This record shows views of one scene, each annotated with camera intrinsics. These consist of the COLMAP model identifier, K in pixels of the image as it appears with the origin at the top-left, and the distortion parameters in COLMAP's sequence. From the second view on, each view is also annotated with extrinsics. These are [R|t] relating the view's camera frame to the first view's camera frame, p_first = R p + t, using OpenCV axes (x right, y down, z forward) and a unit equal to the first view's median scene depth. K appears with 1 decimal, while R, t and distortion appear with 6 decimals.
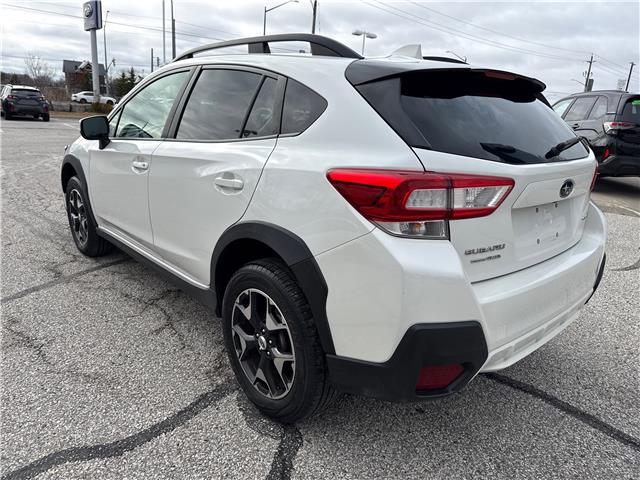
lens RADIAL K [[454.4, 0, 314.6], [0, 454.4, 241.7], [0, 0, 1]] dist [0.043077, -0.055730]
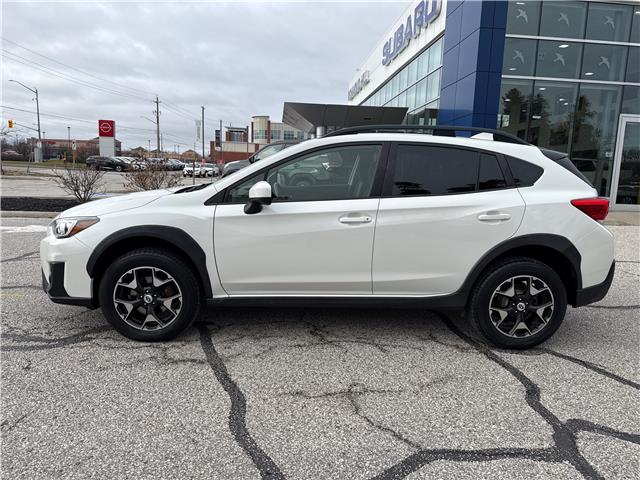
lens RADIAL K [[454.4, 0, 315.6], [0, 454.4, 245.7], [0, 0, 1]] dist [0.043077, -0.055730]
pose [[0.638327, -0.169164, 0.750947, -1.257000], [0.212756, 0.976323, 0.039085, -0.156295], [-0.739779, 0.134820, 0.659204, 0.276627]]
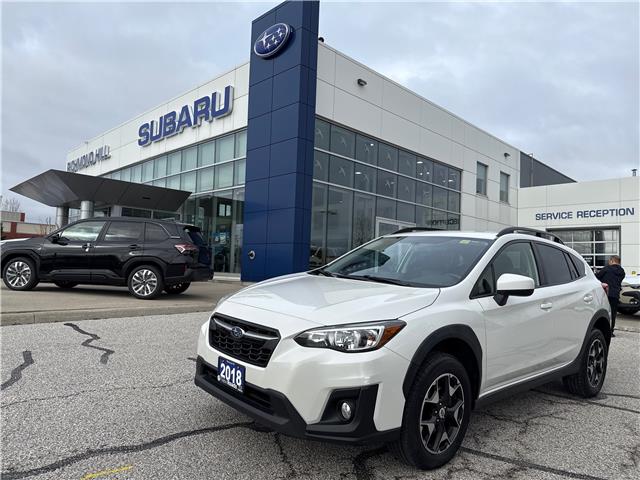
lens RADIAL K [[454.4, 0, 322.6], [0, 454.4, 241.1], [0, 0, 1]] dist [0.043077, -0.055730]
pose [[-0.016173, -0.012085, 0.999796, -1.653605], [0.218436, 0.975731, 0.015328, -0.497538], [-0.975717, 0.218640, -0.013141, 1.530995]]
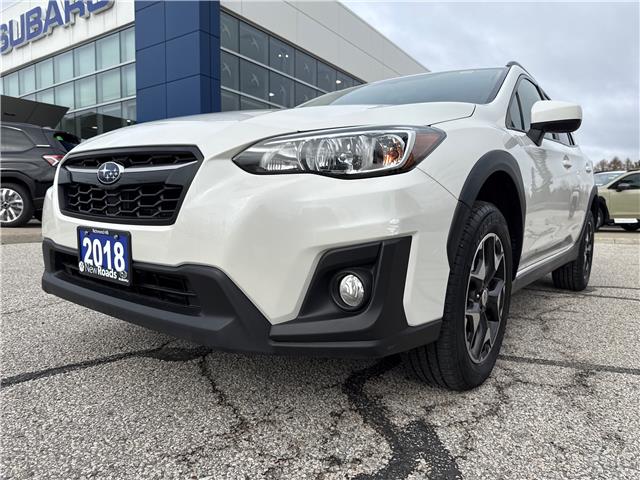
lens RADIAL K [[454.4, 0, 321.6], [0, 454.4, 242.6], [0, 0, 1]] dist [0.043077, -0.055730]
pose [[-0.210393, -0.131910, 0.968677, -1.204636], [0.234277, 0.955180, 0.180956, -0.293193], [-0.949131, 0.265010, -0.170060, 1.628674]]
